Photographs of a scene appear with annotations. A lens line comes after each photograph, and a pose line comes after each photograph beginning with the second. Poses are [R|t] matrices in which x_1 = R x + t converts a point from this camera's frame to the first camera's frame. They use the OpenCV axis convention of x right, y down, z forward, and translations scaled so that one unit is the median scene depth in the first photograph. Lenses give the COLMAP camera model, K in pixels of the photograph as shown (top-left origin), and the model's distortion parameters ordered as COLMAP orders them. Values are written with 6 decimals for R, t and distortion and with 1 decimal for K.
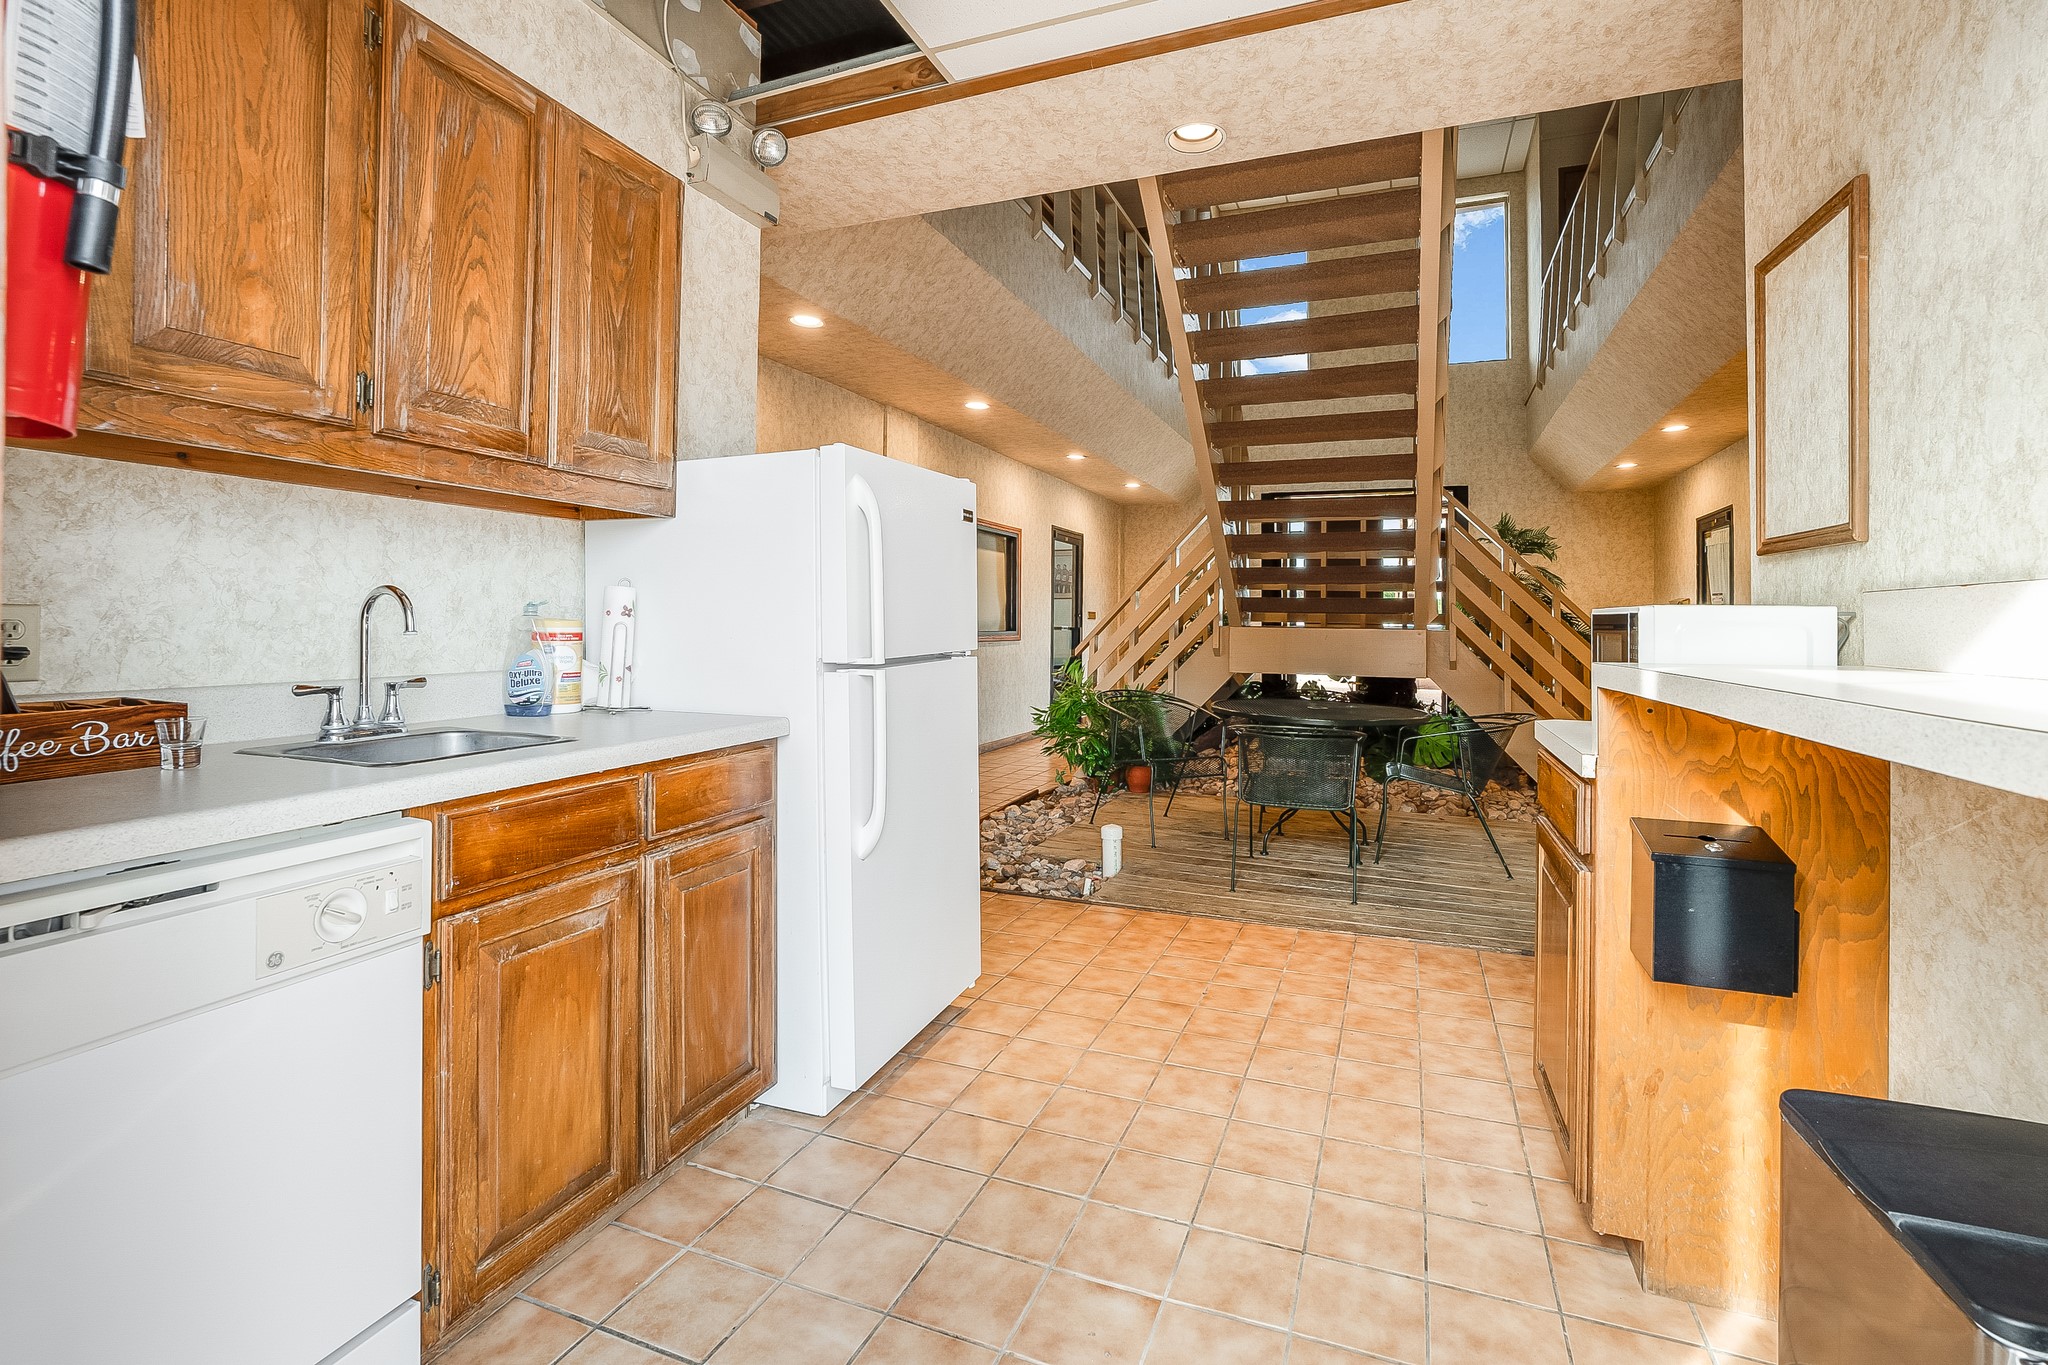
lens RADIAL K [[925.8, 0, 1022.5], [0, 925.8, 596.1], [0, 0, 1]] dist [-0.044171, 0.011146]
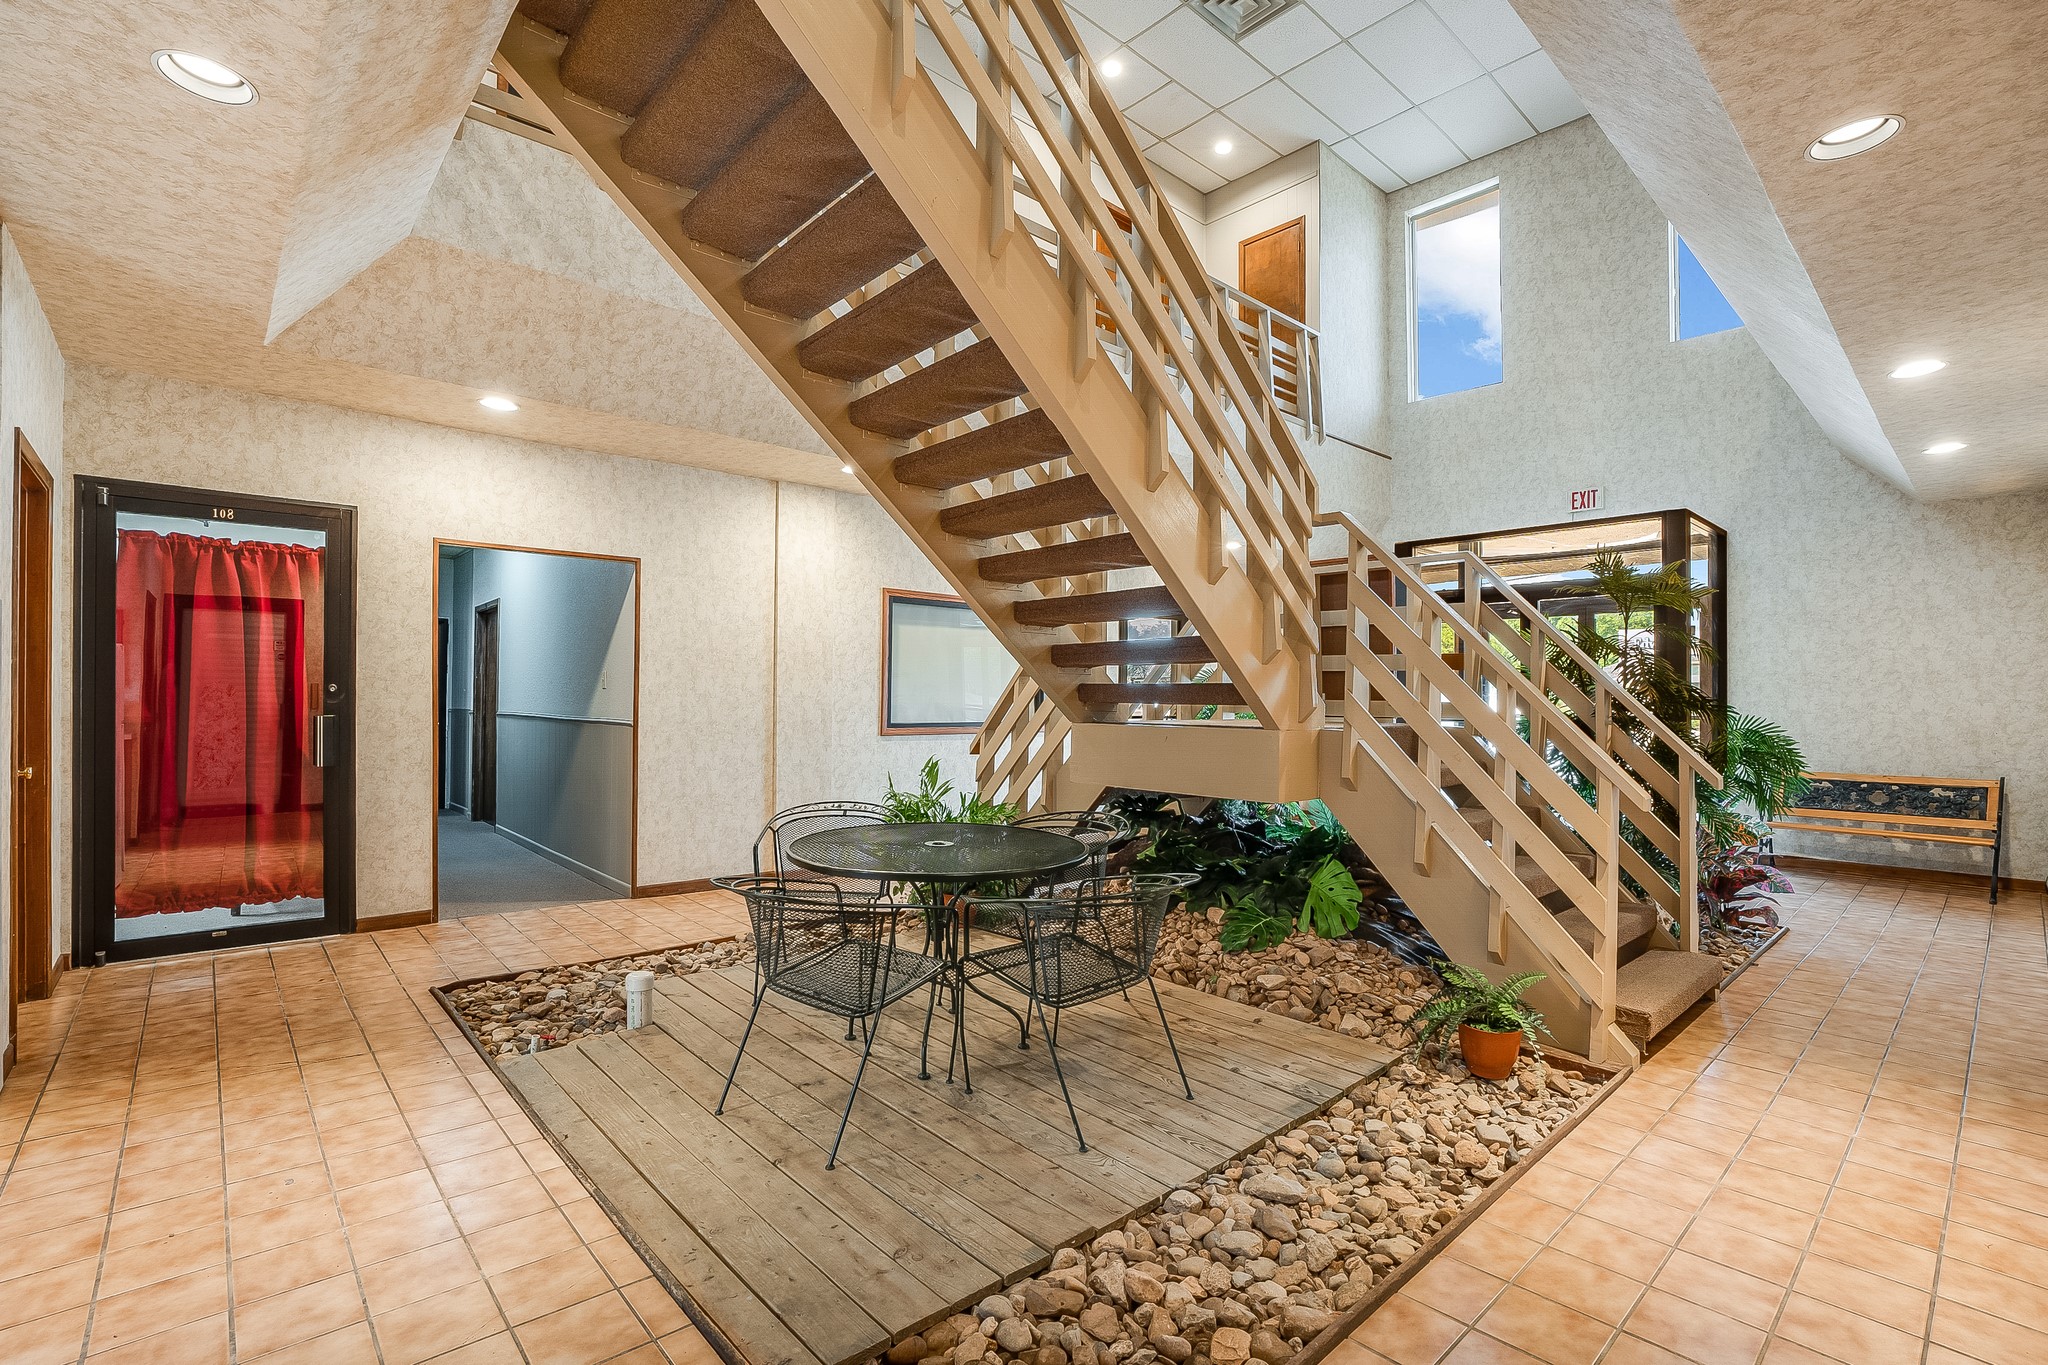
lens RADIAL K [[925.8, 0, 1007.8], [0, 925.8, 680.7], [0, 0, 1]] dist [-0.044171, 0.011146]
pose [[0.898047, -0.012775, -0.439715, 0.394610], [0.014637, 0.999893, 0.000846, -0.001827], [0.439657, -0.007196, 0.898137, 0.218744]]
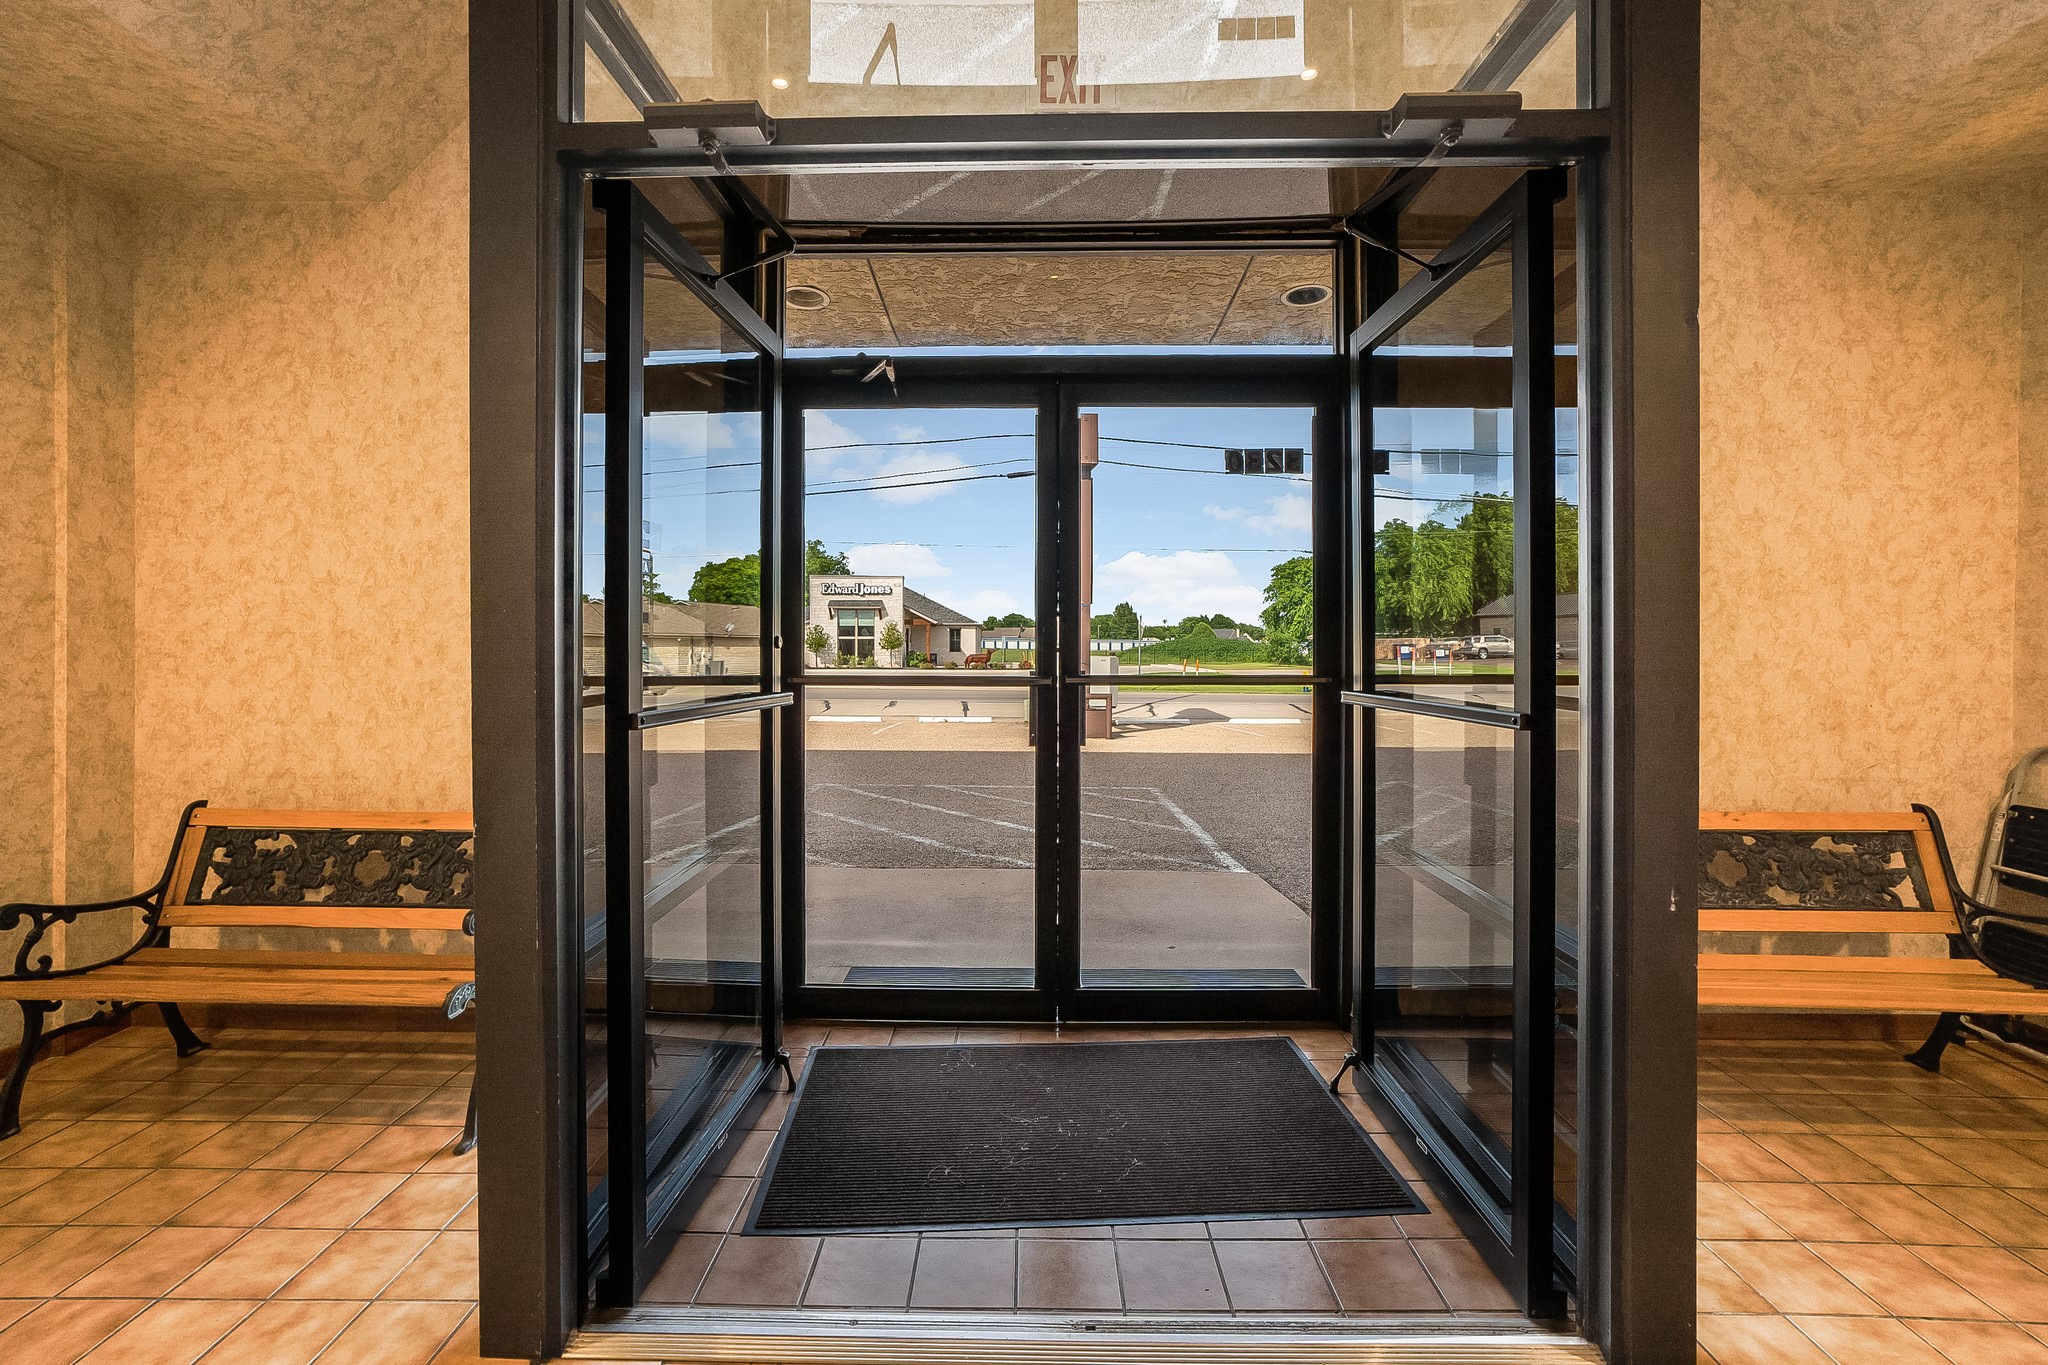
lens RADIAL K [[925.8, 0, 1008.0], [0, 925.8, 642.0], [0, 0, 1]] dist [-0.044171, 0.011146]
pose [[0.935800, -0.012429, 0.352313, 0.374040], [0.001793, 0.999533, 0.030498, 0.019608], [-0.352527, -0.027909, 0.935385, 1.061793]]
